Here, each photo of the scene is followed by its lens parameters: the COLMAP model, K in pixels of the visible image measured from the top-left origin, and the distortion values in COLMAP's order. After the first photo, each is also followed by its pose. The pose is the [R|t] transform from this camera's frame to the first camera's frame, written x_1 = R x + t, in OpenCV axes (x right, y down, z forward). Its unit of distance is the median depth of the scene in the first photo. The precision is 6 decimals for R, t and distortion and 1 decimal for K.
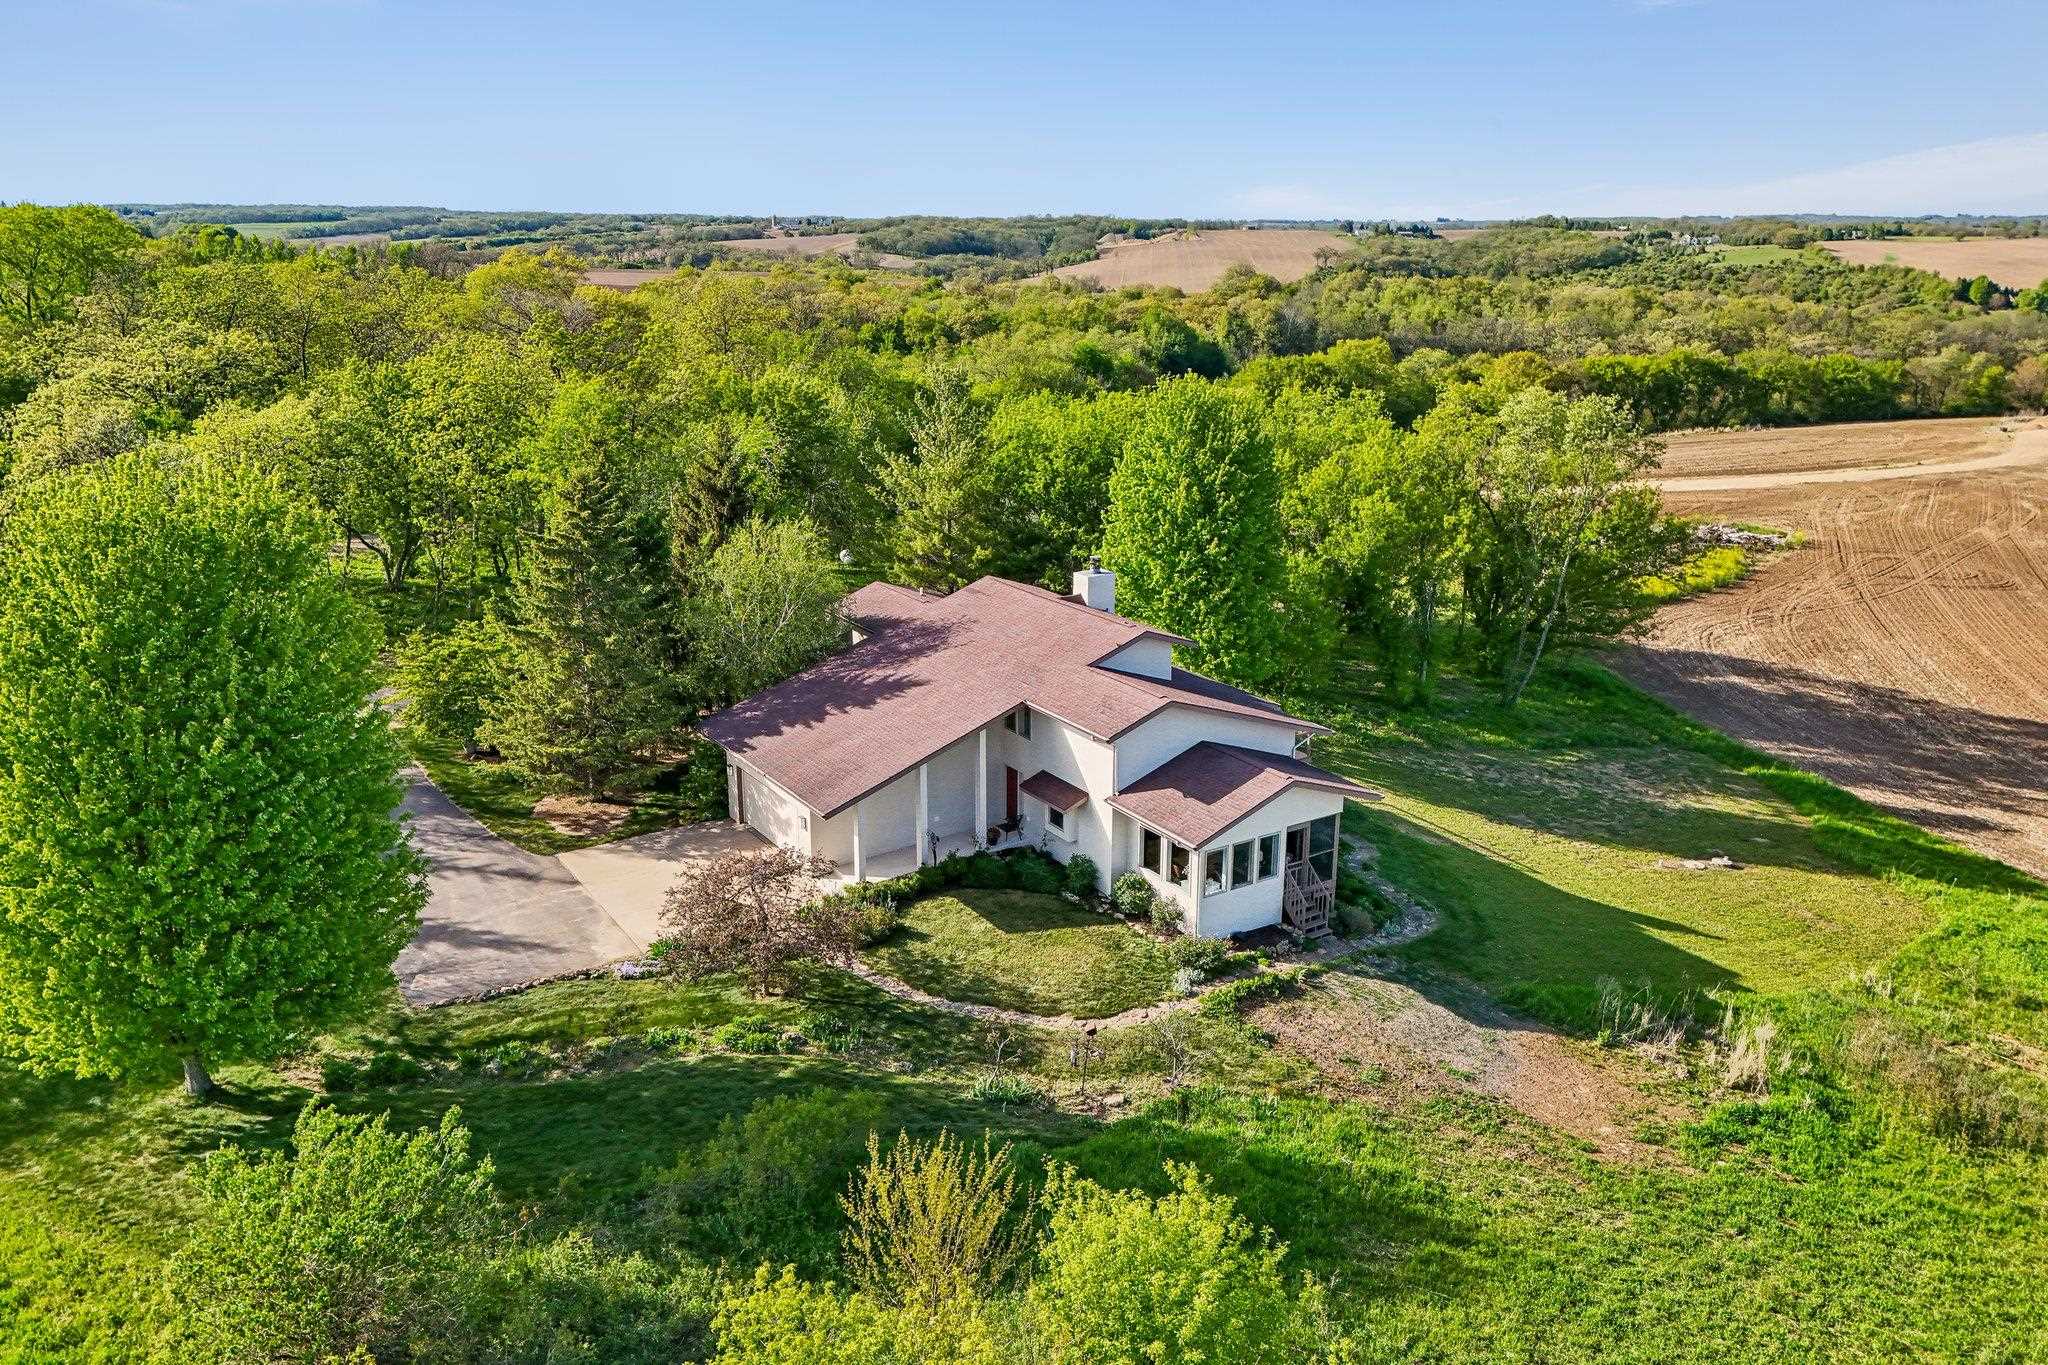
lens RADIAL K [[1522.6, 0, 1024.0], [0, 1522.6, 682.5], [0, 0, 1]] dist [0.078023, -0.081054]
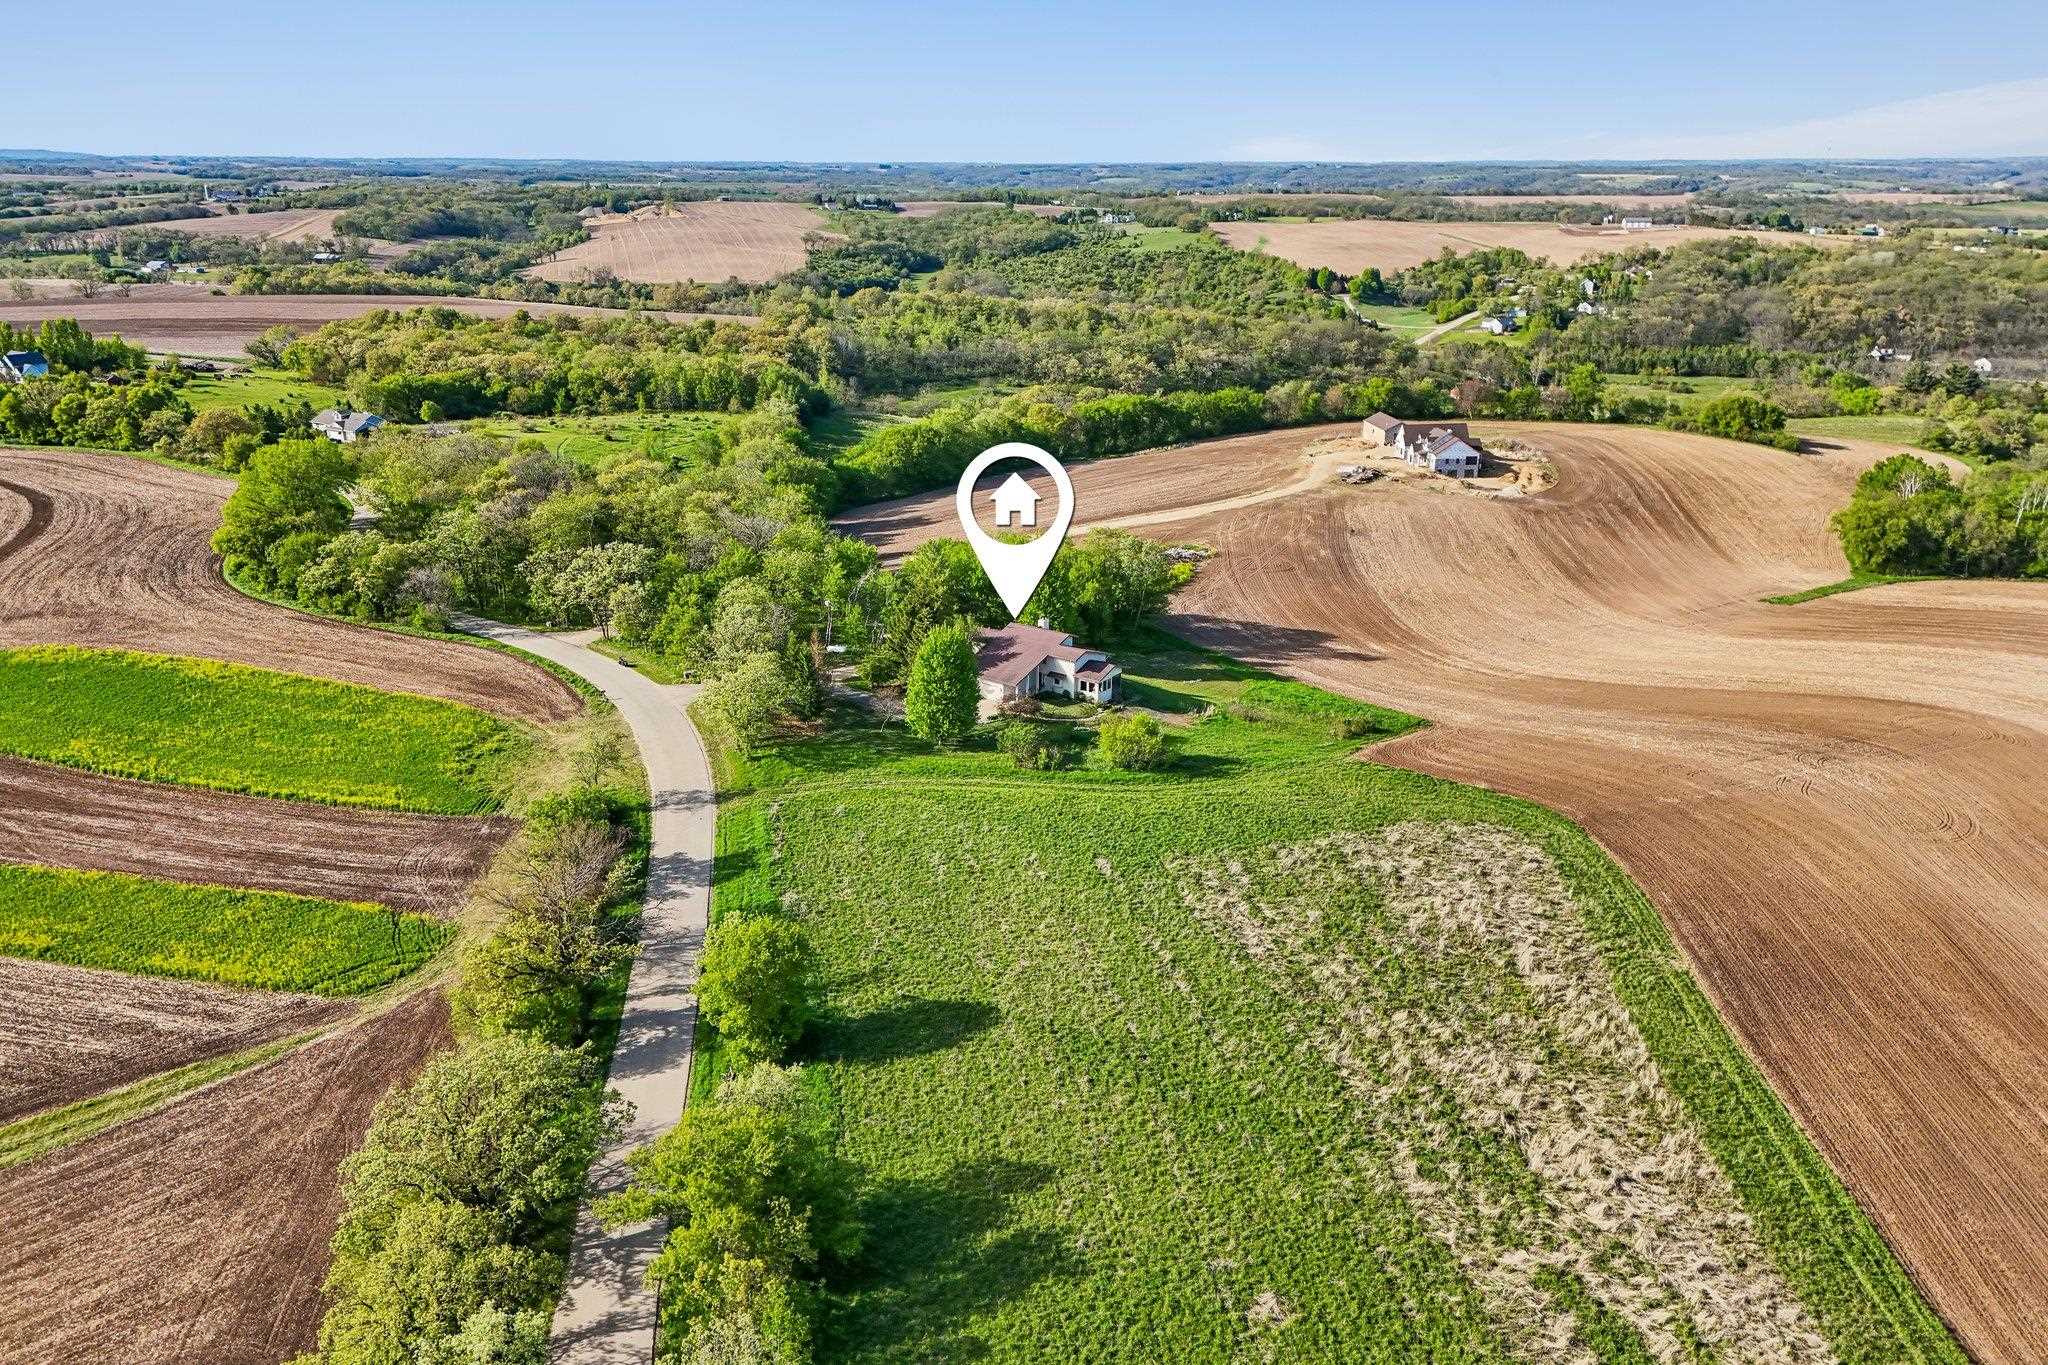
lens RADIAL K [[1522.6, 0, 1024.0], [0, 1522.6, 682.5], [0, 0, 1]] dist [0.078023, -0.081054]
pose [[0.941639, -0.113187, 0.317024, -0.124805], [0.101886, 0.993433, 0.052059, -0.012251], [-0.320835, -0.016721, 0.946988, -0.262901]]
